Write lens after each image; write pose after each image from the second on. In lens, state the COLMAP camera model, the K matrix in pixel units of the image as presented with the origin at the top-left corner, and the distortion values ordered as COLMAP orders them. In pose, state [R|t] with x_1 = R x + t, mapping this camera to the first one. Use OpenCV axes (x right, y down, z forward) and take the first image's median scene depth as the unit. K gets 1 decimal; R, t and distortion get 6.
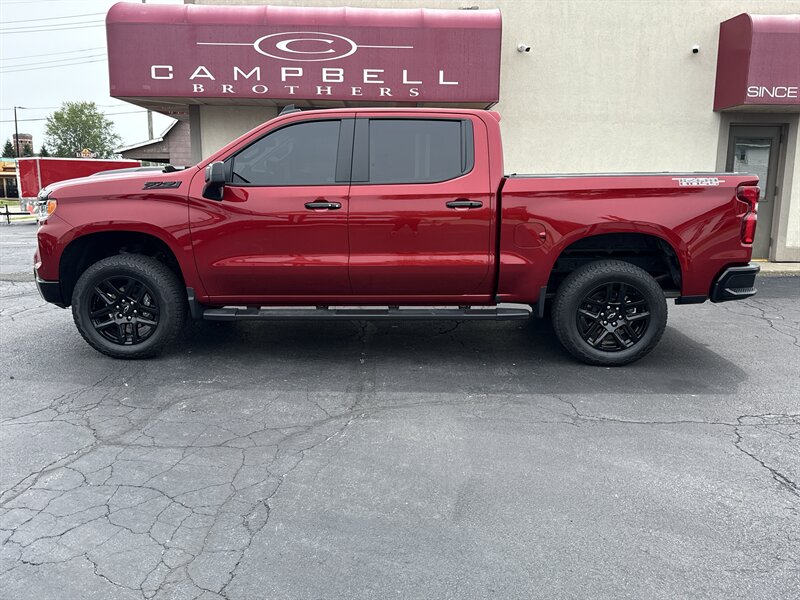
lens RADIAL K [[685.5, 0, 402.5], [0, 685.5, 297.8], [0, 0, 1]] dist [0.061501, -0.102495]
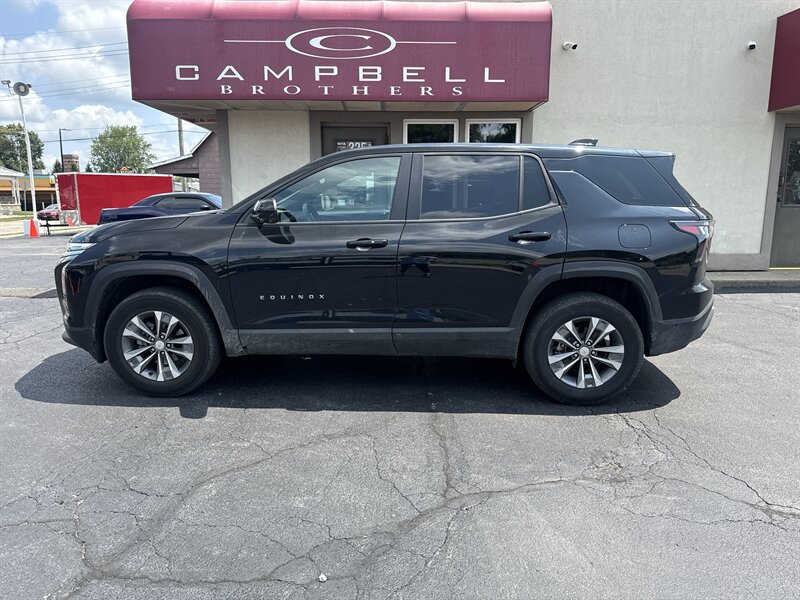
lens RADIAL K [[608.4, 0, 399.4], [0, 608.4, 301.0], [0, 0, 1]] dist [0.006393, -0.009105]
pose [[0.999925, -0.006847, -0.010163, -0.055151], [0.006919, 0.999952, 0.006983, -0.021964], [0.010114, -0.007053, 0.999924, 0.177165]]
